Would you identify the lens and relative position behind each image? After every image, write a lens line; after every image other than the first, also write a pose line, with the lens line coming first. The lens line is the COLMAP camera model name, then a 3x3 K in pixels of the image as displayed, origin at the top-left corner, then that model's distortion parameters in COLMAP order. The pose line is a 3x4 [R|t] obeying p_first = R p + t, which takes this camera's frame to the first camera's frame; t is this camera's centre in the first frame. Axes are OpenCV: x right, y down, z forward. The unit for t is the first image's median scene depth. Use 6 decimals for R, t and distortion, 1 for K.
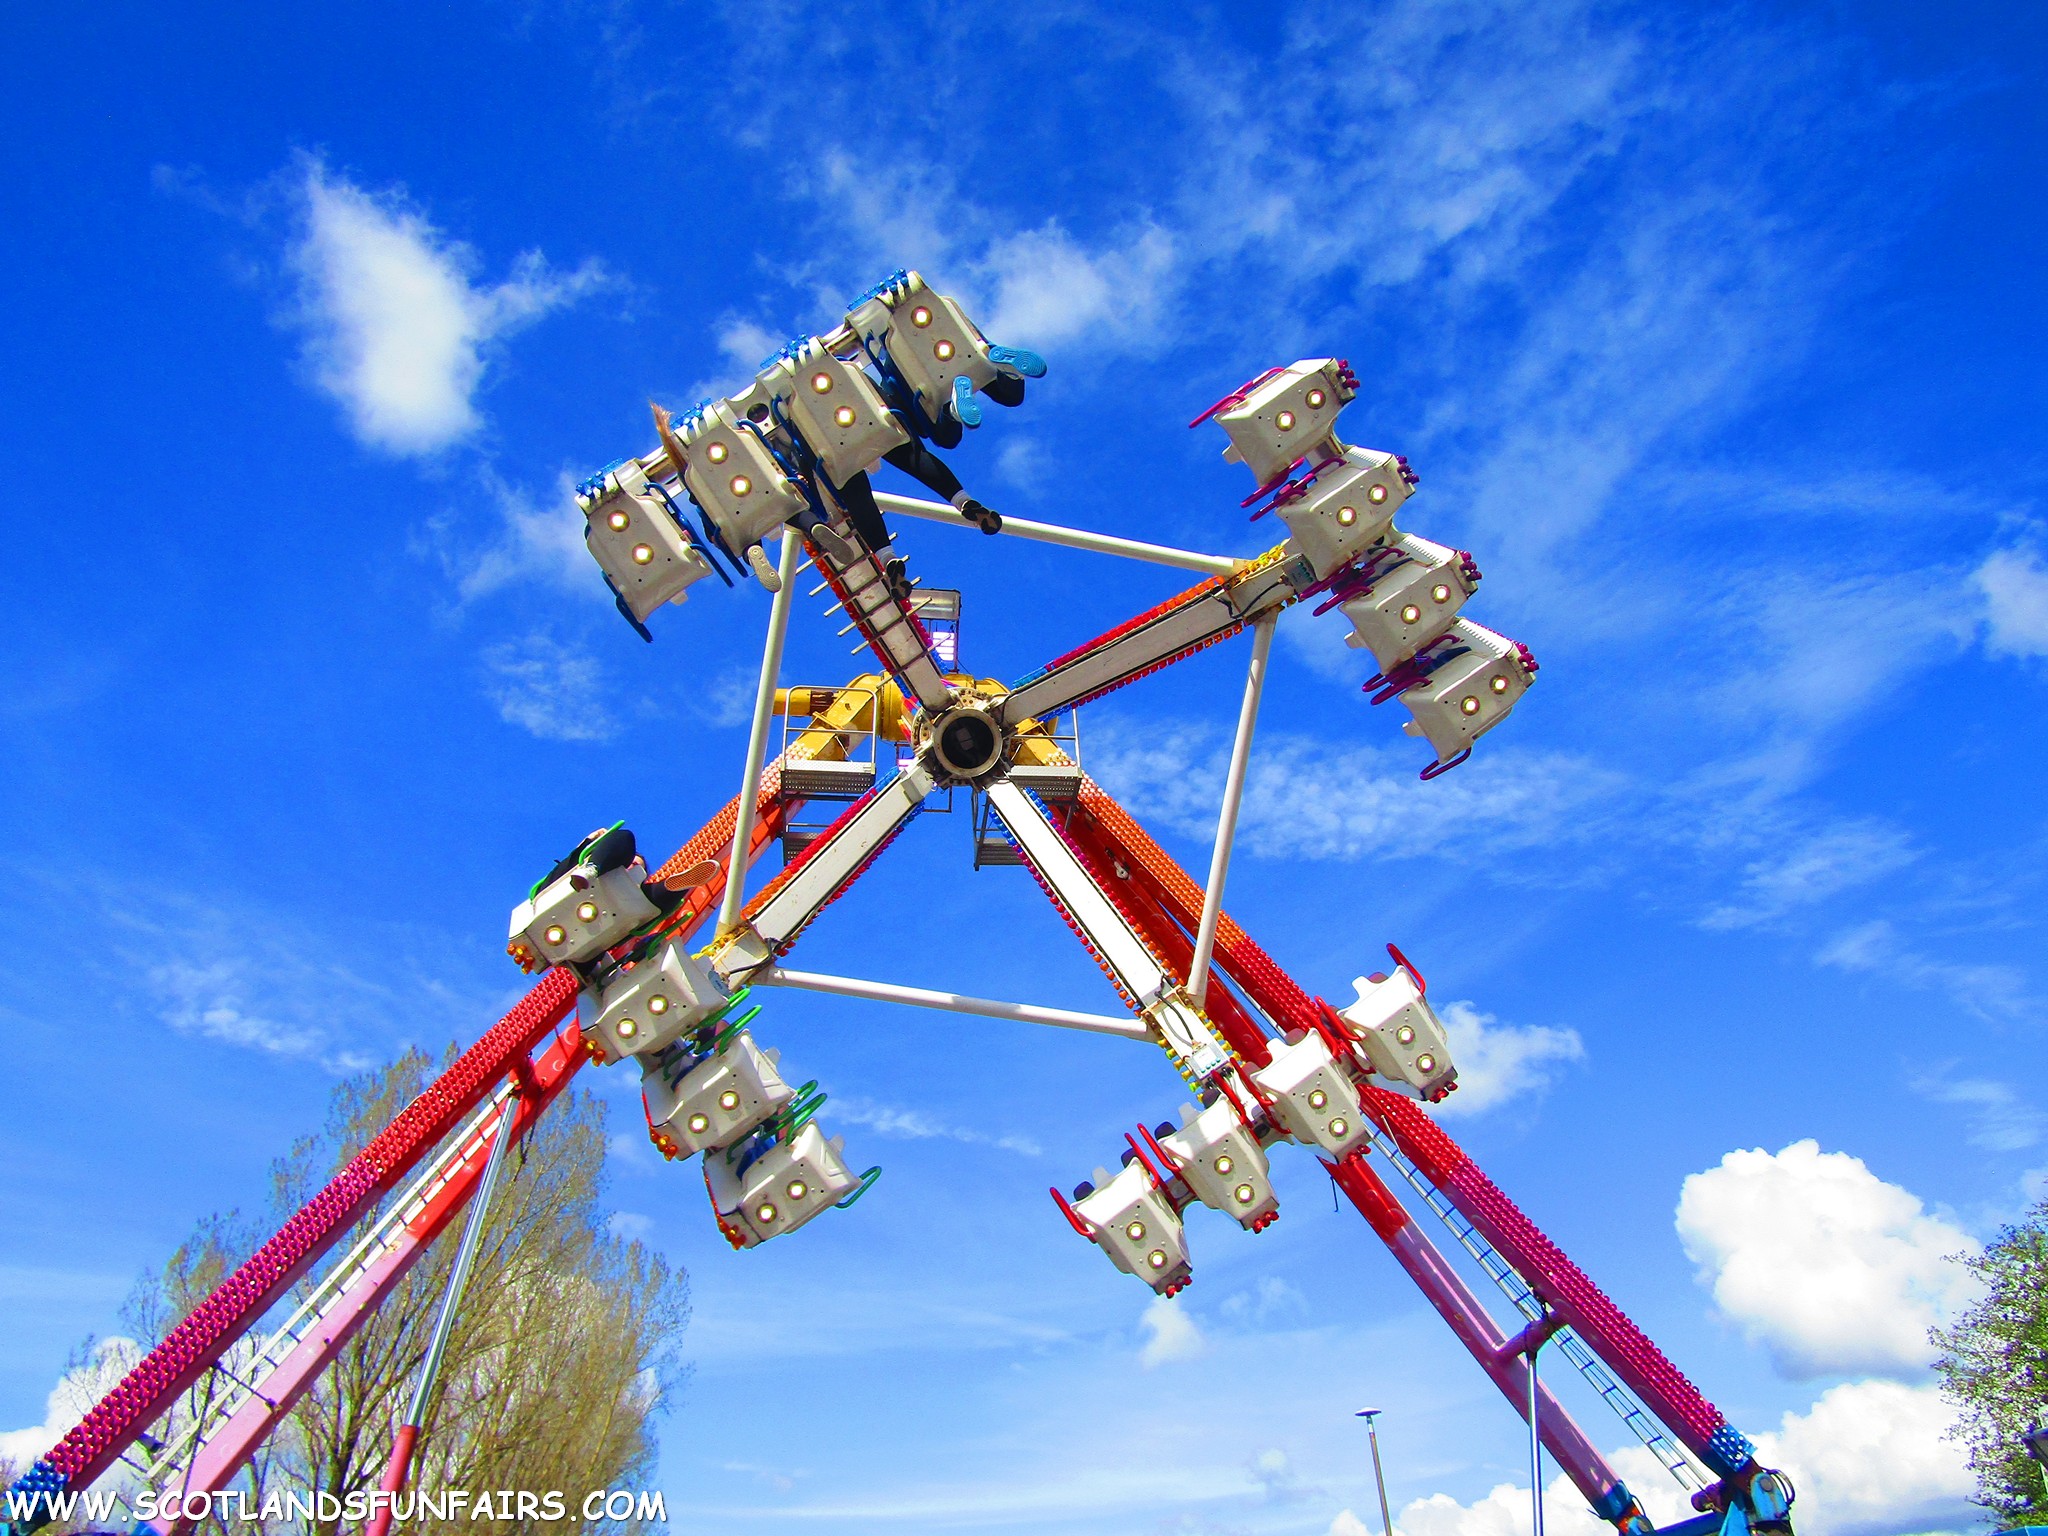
lens RADIAL K [[1478.9, 0, 1024.0], [0, 1478.9, 768.0], [0, 0, 1]] dist [-0.005819, -0.004867]
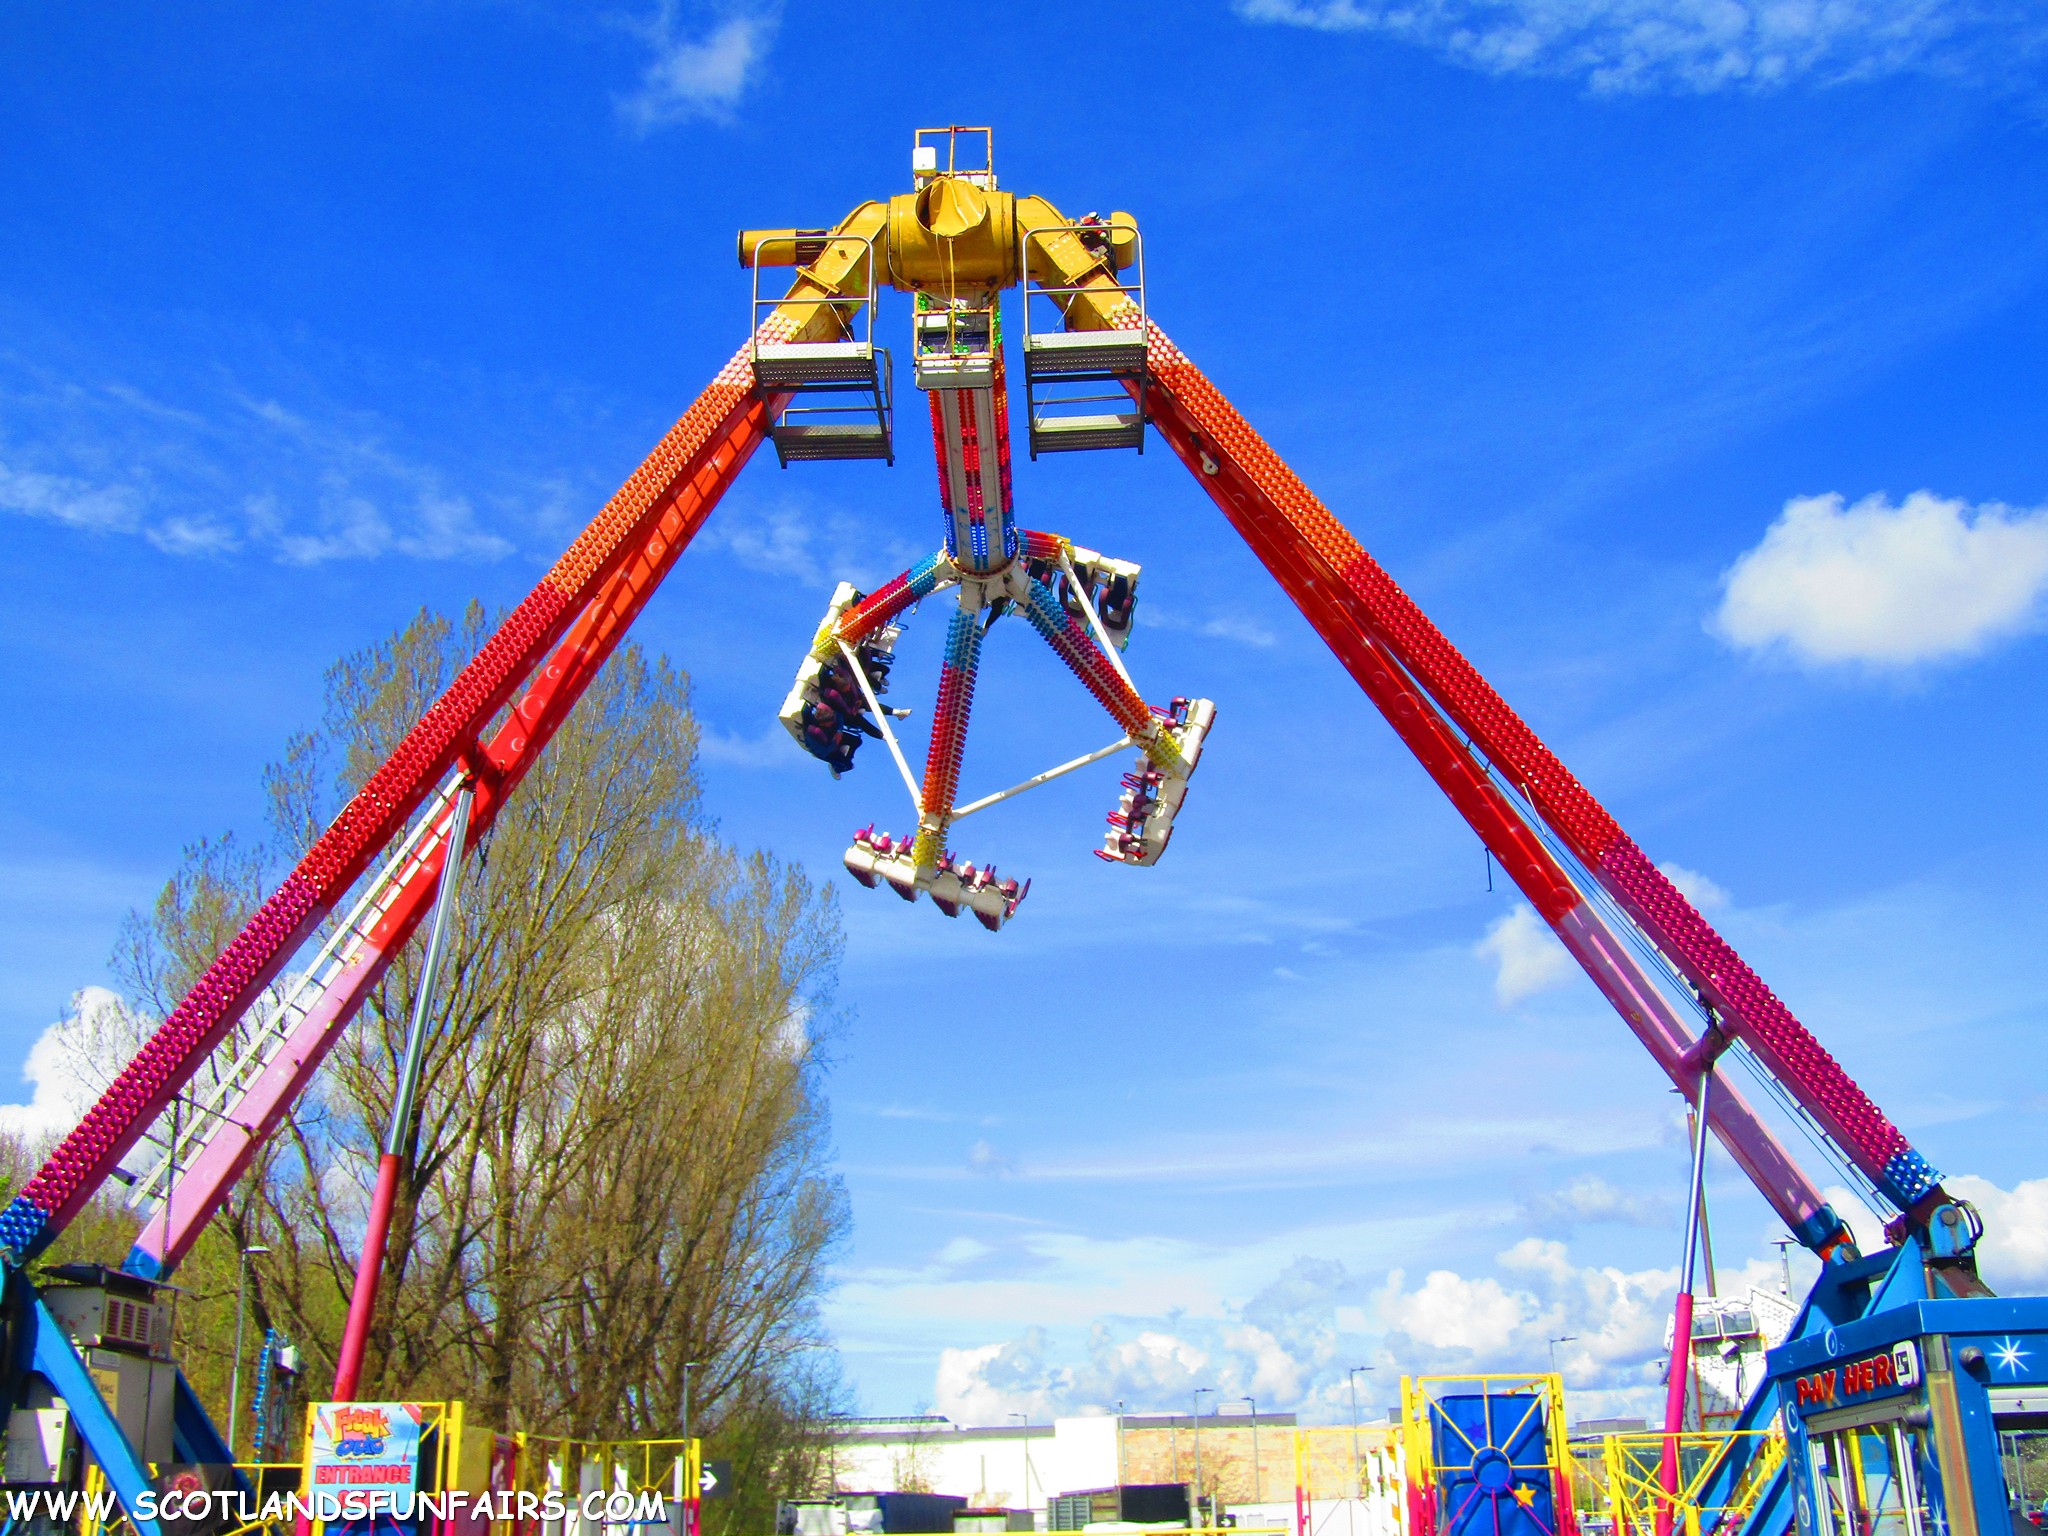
lens RADIAL K [[2290.6, 0, 1024.0], [0, 2290.6, 768.0], [0, 0, 1]] dist [-0.030509, 0.005514]
pose [[0.989078, -0.025800, -0.145115, 0.155636], [0.066051, 0.957751, 0.279910, -0.130030], [0.131762, -0.286438, 0.948995, -0.186122]]
